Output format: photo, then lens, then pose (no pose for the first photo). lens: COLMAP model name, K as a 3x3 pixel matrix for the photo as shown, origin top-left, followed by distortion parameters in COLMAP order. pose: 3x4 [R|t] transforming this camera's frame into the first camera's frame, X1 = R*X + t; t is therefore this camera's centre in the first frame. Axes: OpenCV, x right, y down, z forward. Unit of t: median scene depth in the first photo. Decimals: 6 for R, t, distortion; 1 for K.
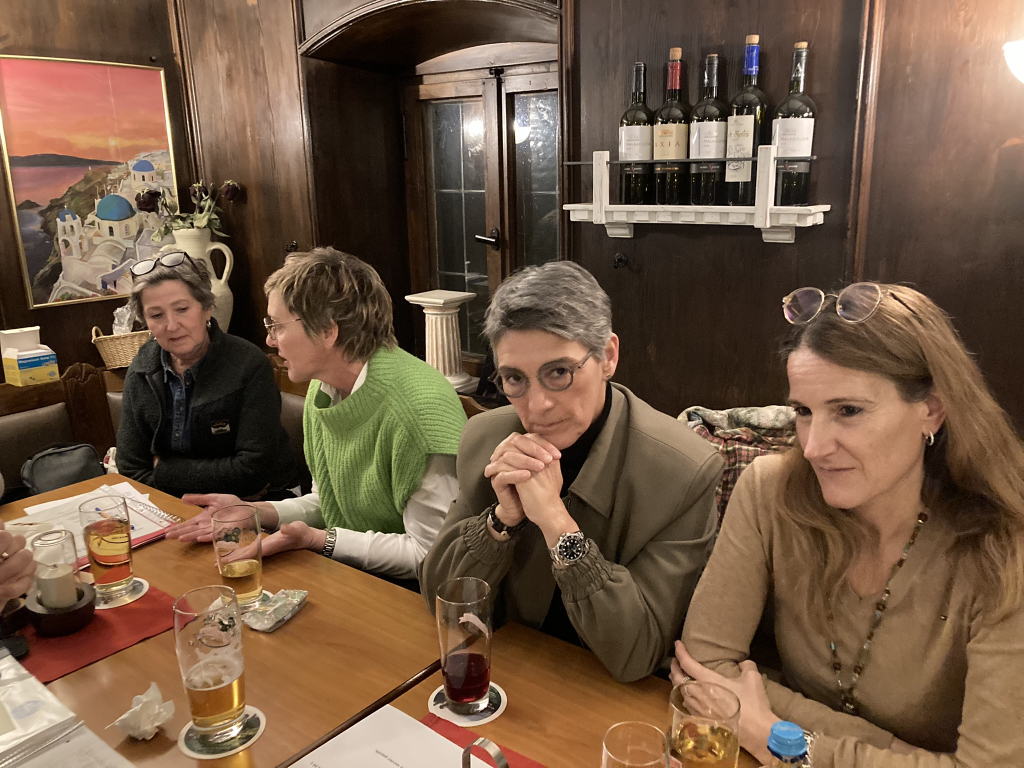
lens RADIAL K [[834.7, 0, 510.5], [0, 834.7, 375.9], [0, 0, 1]] dist [0.003252, 0.006049]
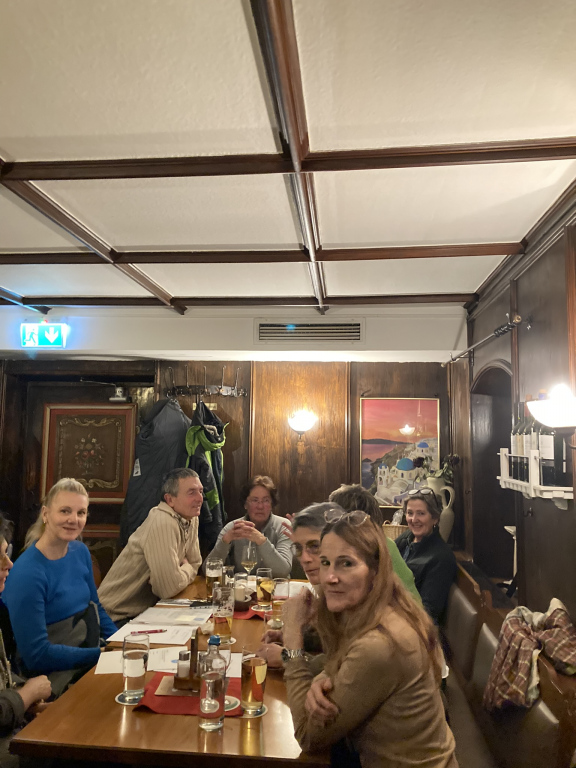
lens RADIAL K [[626.0, 0, 295.8], [0, 626.0, 378.2], [0, 0, 1]] dist [0.003252, 0.006049]
pose [[0.534233, -0.052432, -0.843710, 0.743437], [-0.230604, 0.951180, -0.205128, -0.024182], [0.813275, 0.304149, 0.496061, -0.060018]]
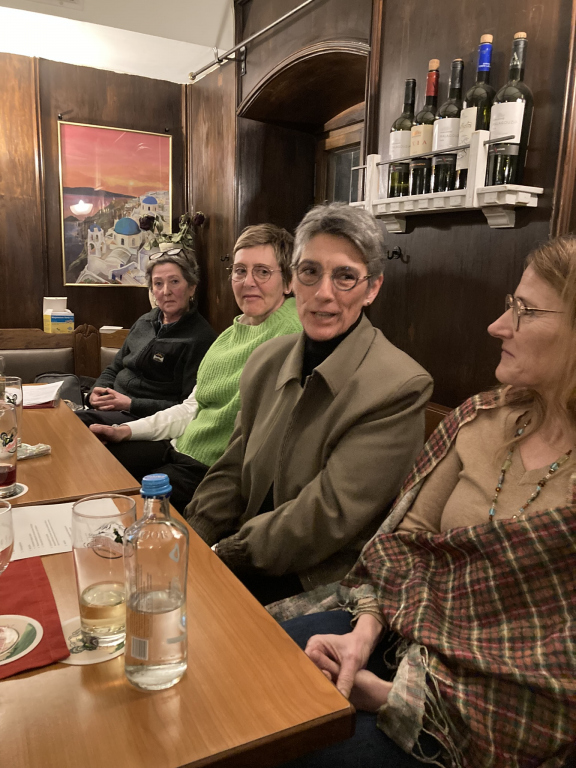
lens RADIAL K [[626.0, 0, 282.4], [0, 626.0, 385.8], [0, 0, 1]] dist [0.003252, 0.006049]
pose [[0.903618, 0.128798, -0.408516, 0.291050], [-0.153027, 0.987852, -0.027036, 0.073519], [0.400071, 0.086944, 0.912351, 0.117189]]
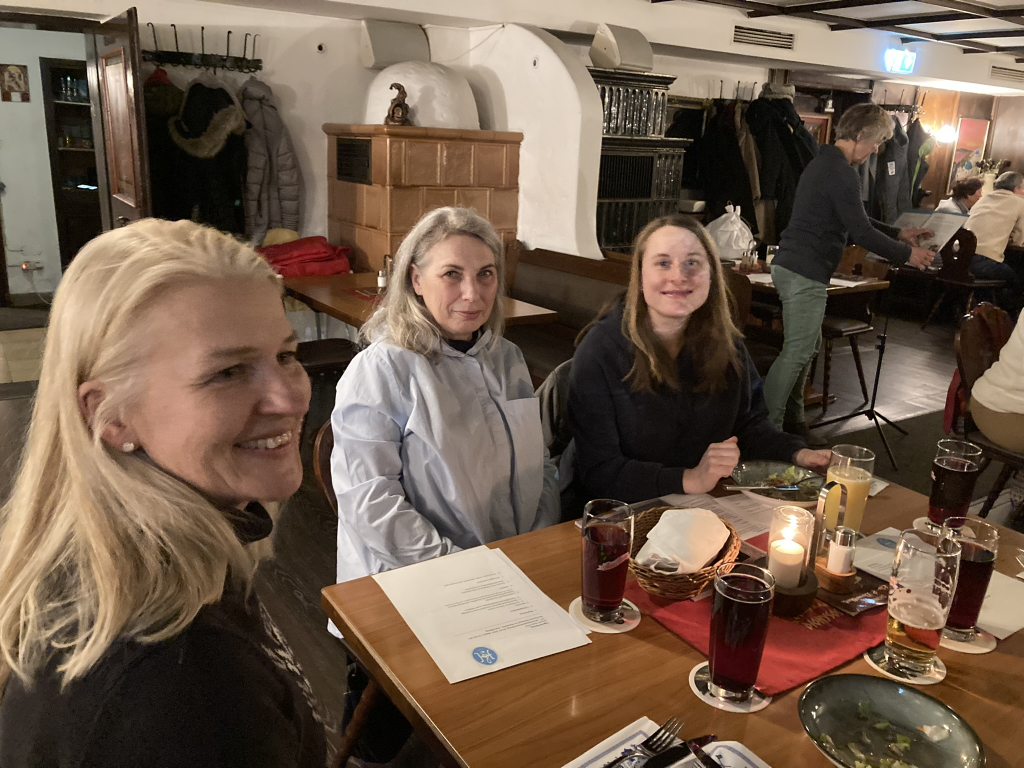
lens RADIAL K [[834.7, 0, 511.7], [0, 834.7, 384.5], [0, 0, 1]] dist [0.003252, 0.006049]
pose [[0.936290, 0.148825, -0.318140, -1.023851], [-0.140147, 0.988861, 0.050131, 0.745216], [0.322057, -0.002350, 0.946717, -2.710823]]
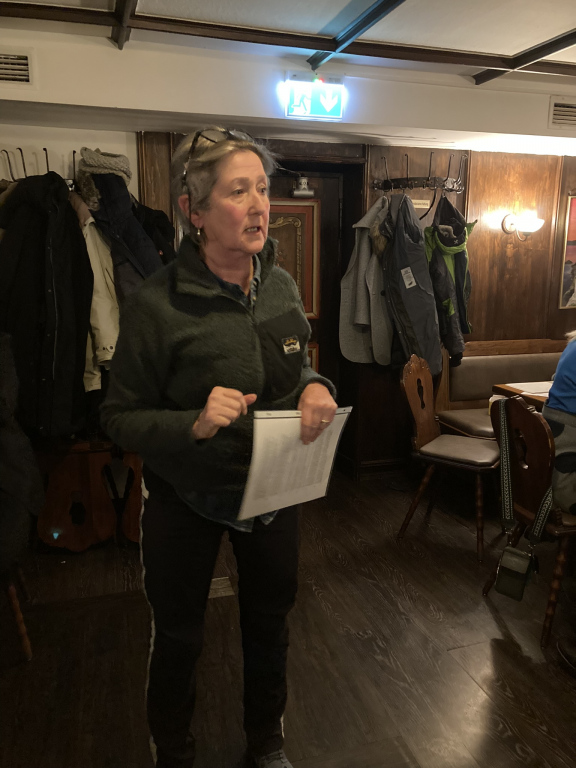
lens RADIAL K [[626.0, 0, 277.0], [0, 626.0, 354.5], [0, 0, 1]] dist [0.003252, 0.006049]
pose [[0.828722, 0.123272, -0.545915, -0.275130], [-0.157024, 0.987475, -0.015389, 0.180812], [0.537180, 0.098475, 0.837699, -0.767365]]
